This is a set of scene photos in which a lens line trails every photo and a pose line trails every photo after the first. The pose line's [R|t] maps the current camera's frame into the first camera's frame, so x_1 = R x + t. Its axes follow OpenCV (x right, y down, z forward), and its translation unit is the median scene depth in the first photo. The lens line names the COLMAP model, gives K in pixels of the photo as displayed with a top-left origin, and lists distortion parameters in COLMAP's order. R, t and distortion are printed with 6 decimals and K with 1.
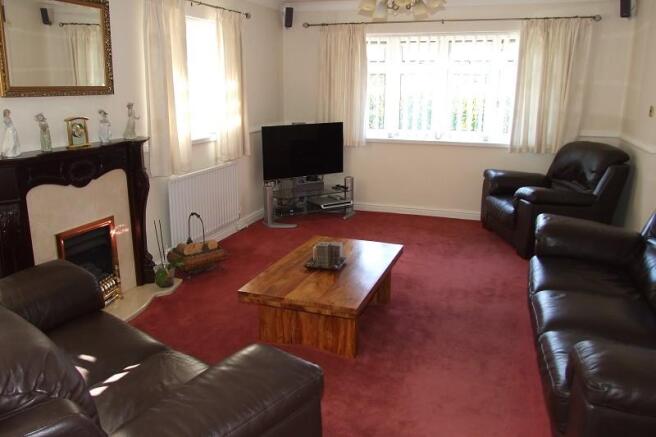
lens RADIAL K [[539.5, 0, 327.3], [0, 539.5, 216.7], [0, 0, 1]] dist [0.001573, -0.003707]
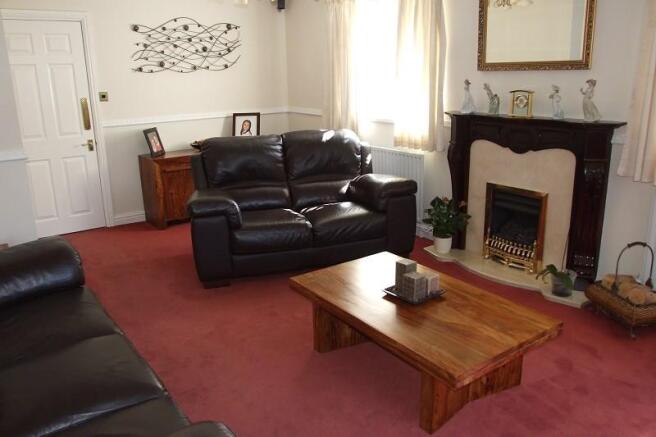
lens RADIAL K [[539.5, 0, 328.1], [0, 539.5, 218.7], [0, 0, 1]] dist [0.001573, -0.003707]
pose [[-0.596848, 0.220016, -0.771599, 0.665353], [-0.175388, 0.902637, 0.393047, -0.300534], [0.782950, 0.369919, -0.500149, 1.292964]]
